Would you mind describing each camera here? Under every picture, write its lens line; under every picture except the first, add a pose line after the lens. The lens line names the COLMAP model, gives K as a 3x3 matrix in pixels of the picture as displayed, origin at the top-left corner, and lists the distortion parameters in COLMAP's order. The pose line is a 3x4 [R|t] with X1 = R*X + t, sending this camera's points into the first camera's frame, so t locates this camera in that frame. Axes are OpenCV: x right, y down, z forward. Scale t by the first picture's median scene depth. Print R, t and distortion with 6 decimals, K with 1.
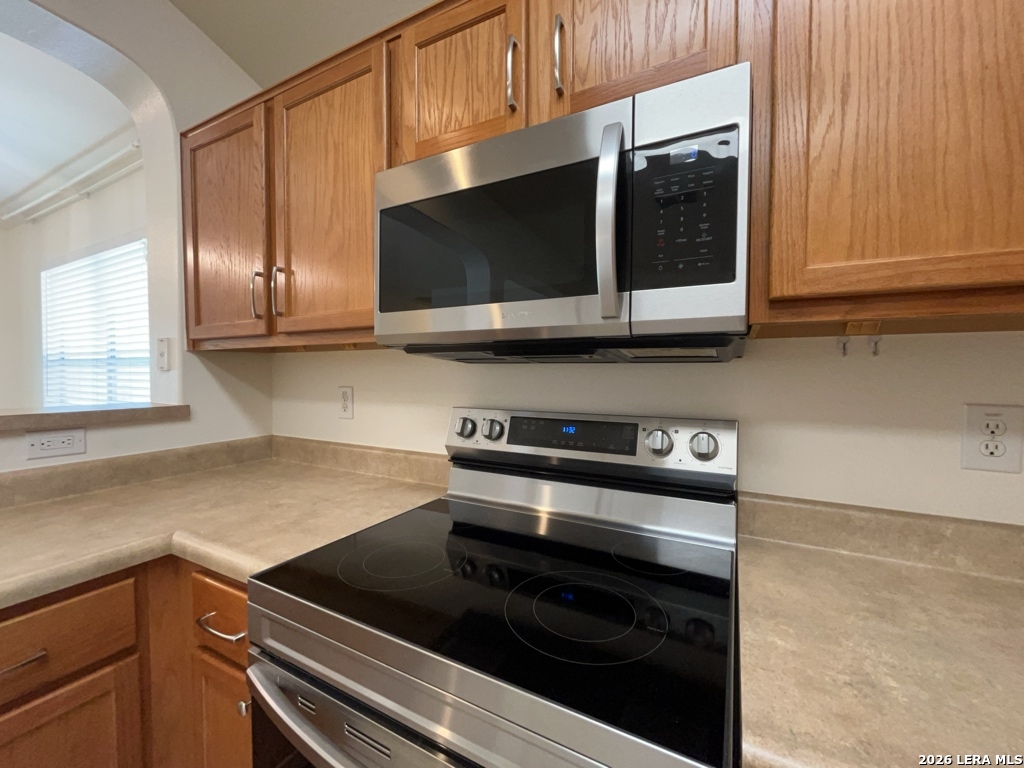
lens RADIAL K [[415.2, 0, 513.5], [0, 415.2, 382.6], [0, 0, 1]] dist [-0.001621, -0.000048]
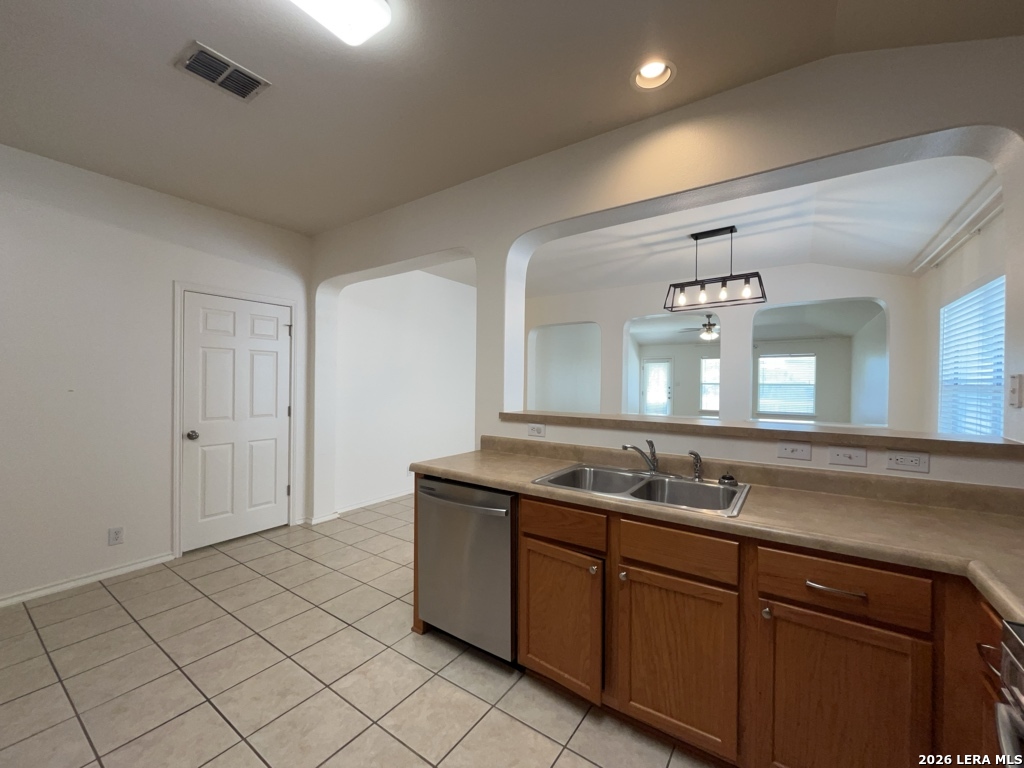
lens RADIAL K [[415.2, 0, 513.5], [0, 415.2, 382.6], [0, 0, 1]] dist [-0.001621, -0.000048]
pose [[-0.111816, 0.000534, -0.993729, 0.449442], [-0.037563, 0.999283, 0.004764, -0.080580], [0.993019, 0.037860, -0.111716, -0.129984]]
